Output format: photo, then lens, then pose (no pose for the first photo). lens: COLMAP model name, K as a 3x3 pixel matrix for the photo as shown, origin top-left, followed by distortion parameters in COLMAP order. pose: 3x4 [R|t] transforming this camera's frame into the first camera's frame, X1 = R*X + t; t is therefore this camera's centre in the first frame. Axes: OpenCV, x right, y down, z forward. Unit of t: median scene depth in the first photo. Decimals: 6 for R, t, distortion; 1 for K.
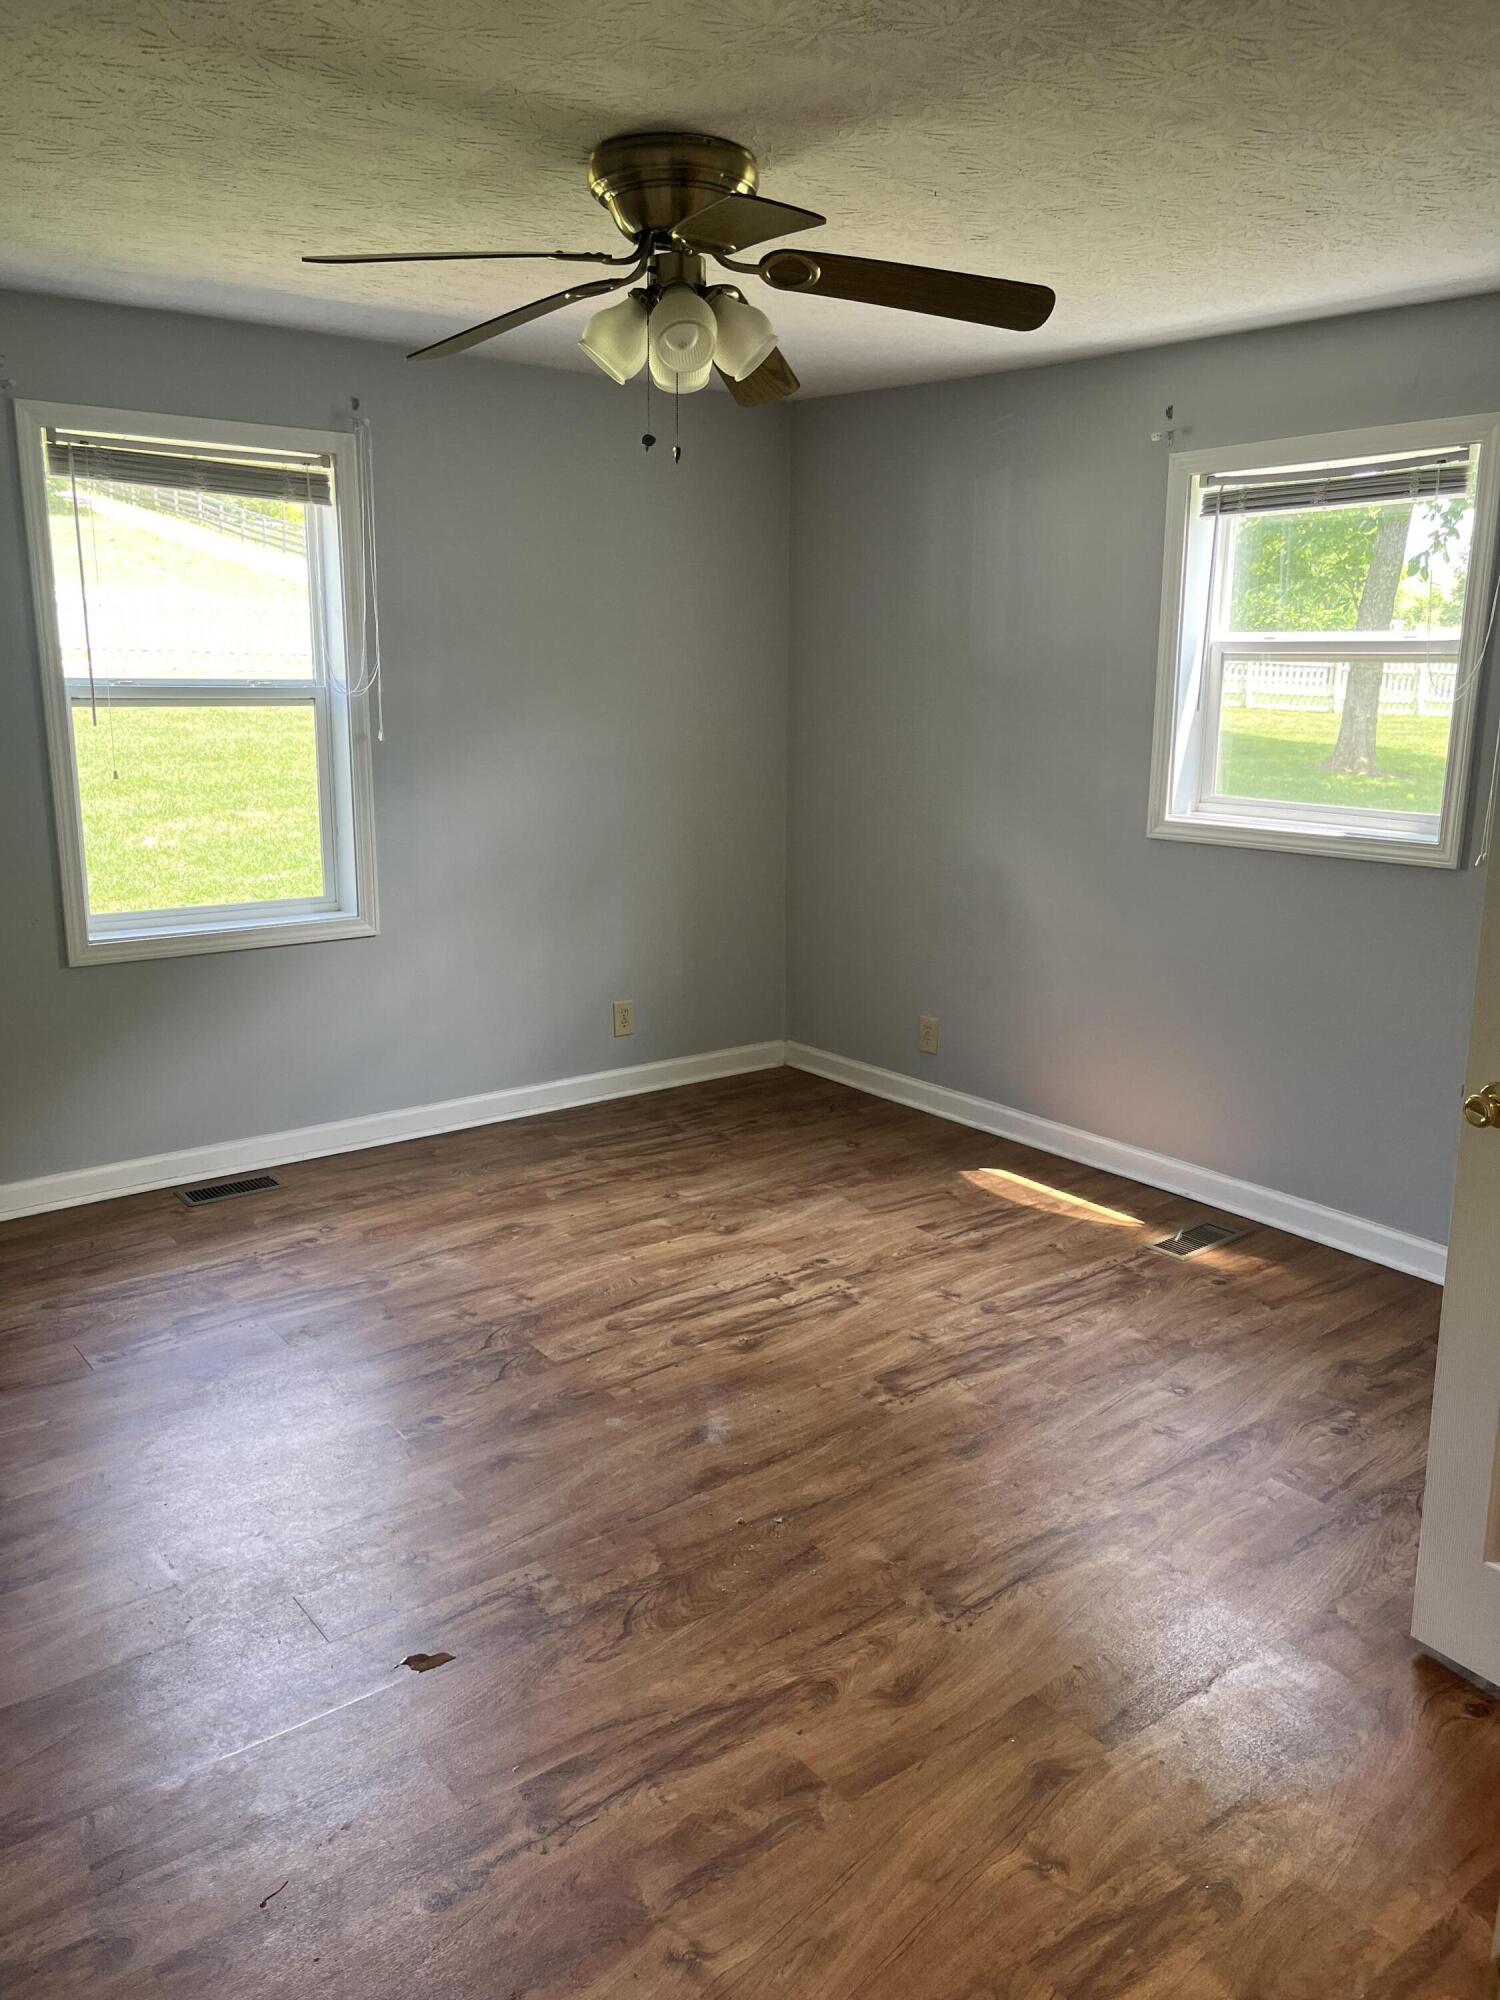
lens RADIAL K [[1500.1, 0, 748.1], [0, 1500.1, 1006.6], [0, 0, 1]] dist [0.039225, -0.075825]
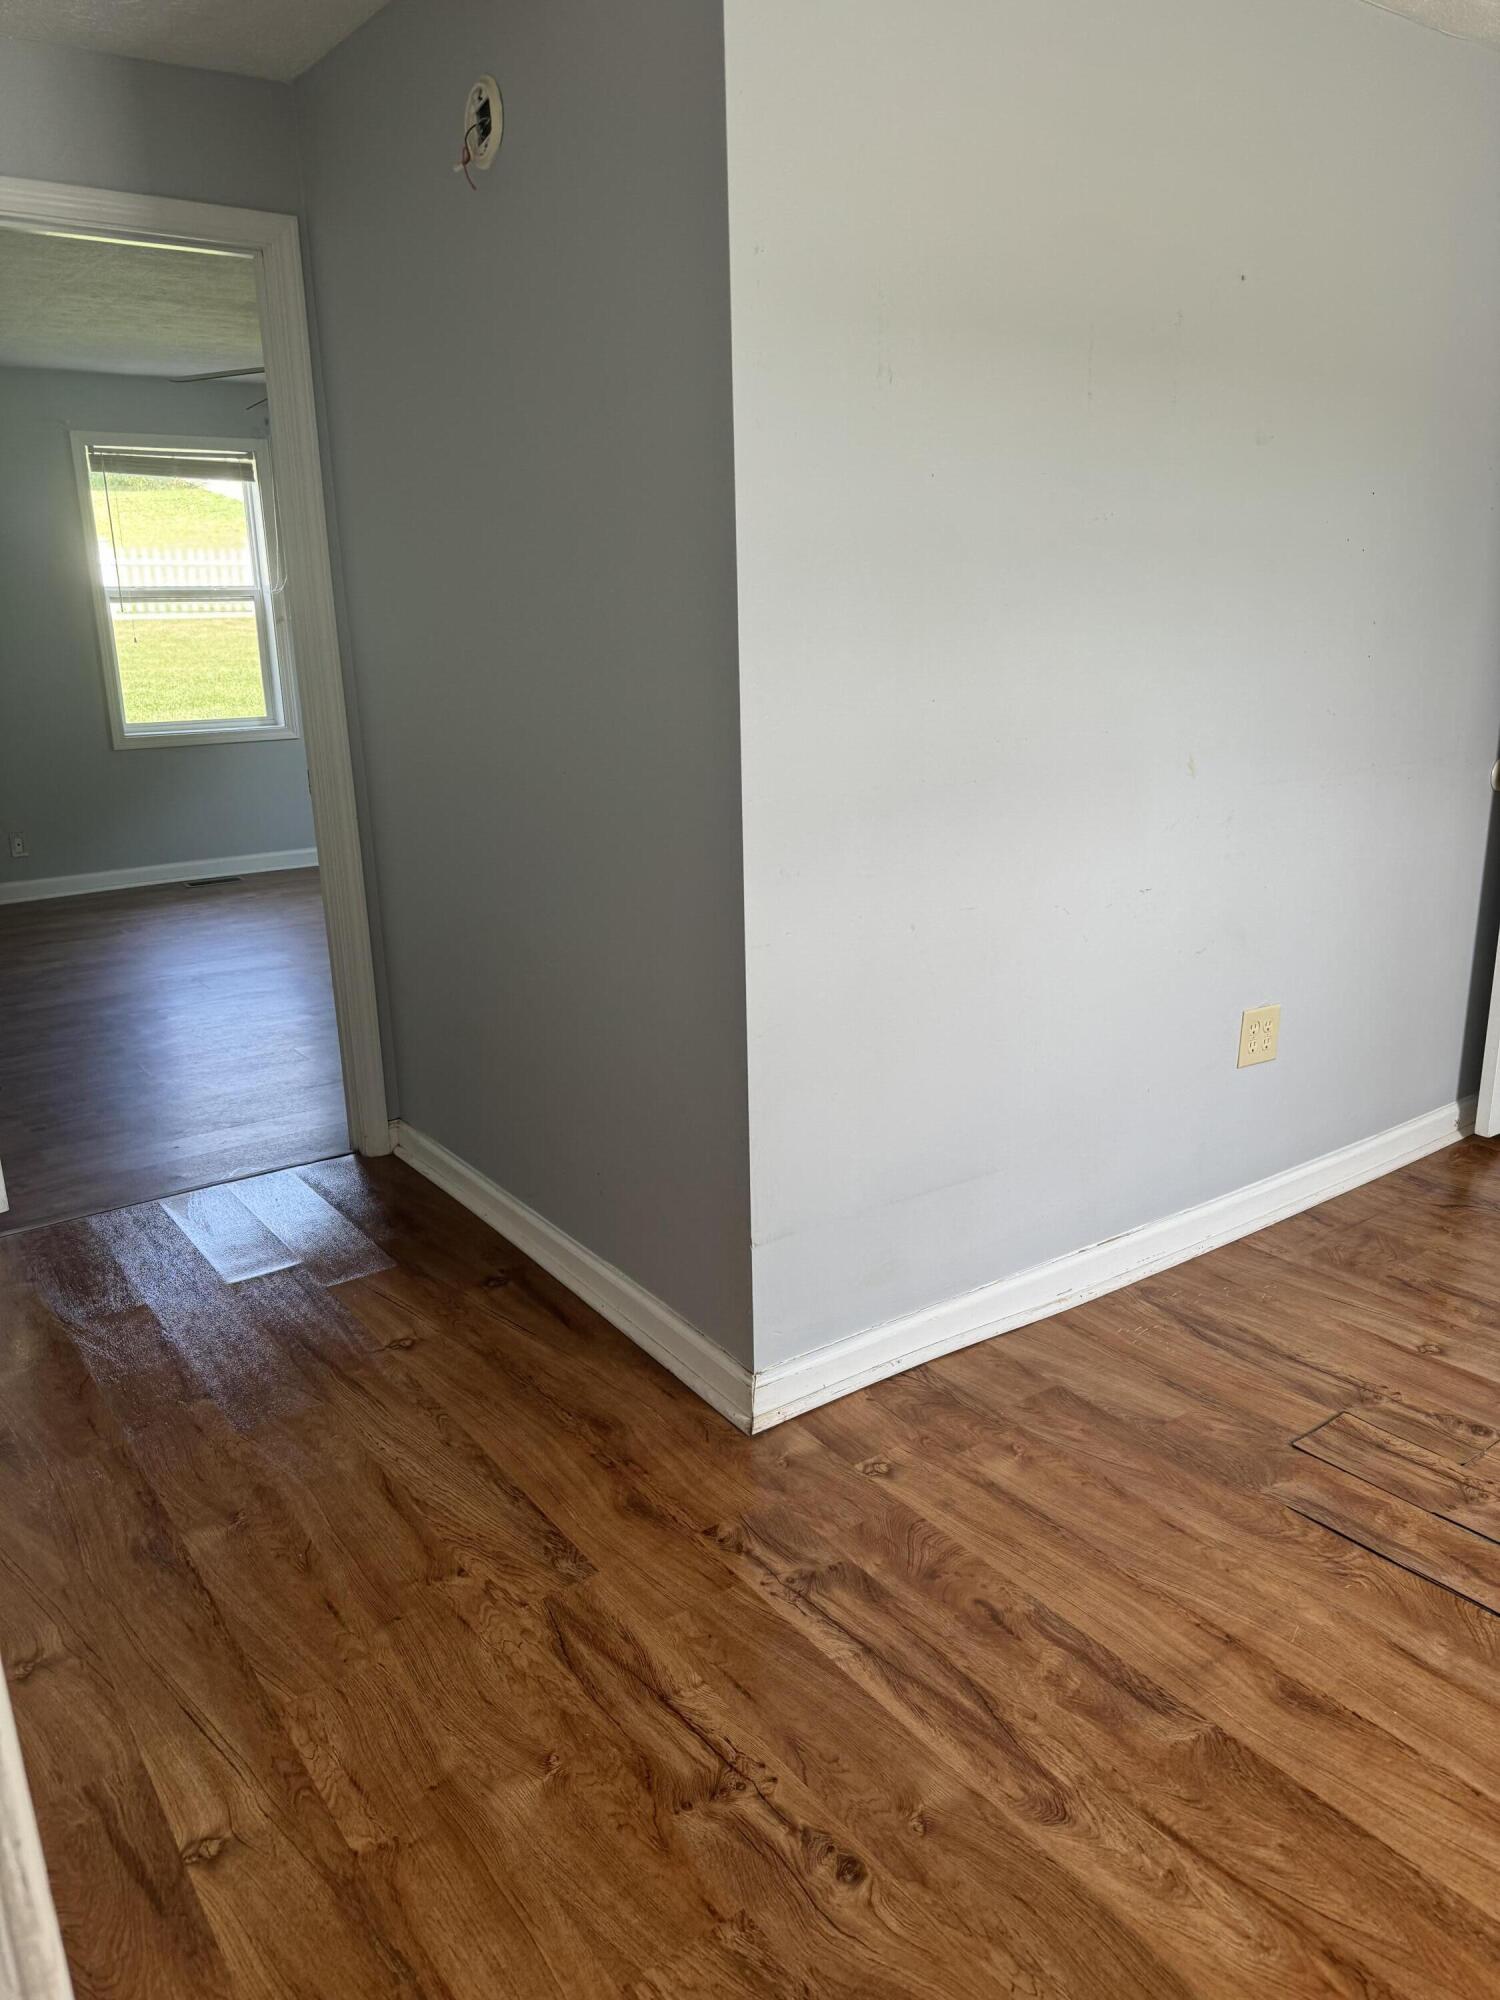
lens RADIAL K [[1438.6, 0, 752.7], [0, 1438.6, 988.8], [0, 0, 1]] dist [0.016351, -0.021316]
pose [[0.998124, -0.021907, -0.057170, 0.376953], [0.024151, 0.998953, 0.038861, 0.197713], [0.056258, -0.040168, 0.997608, -0.641682]]
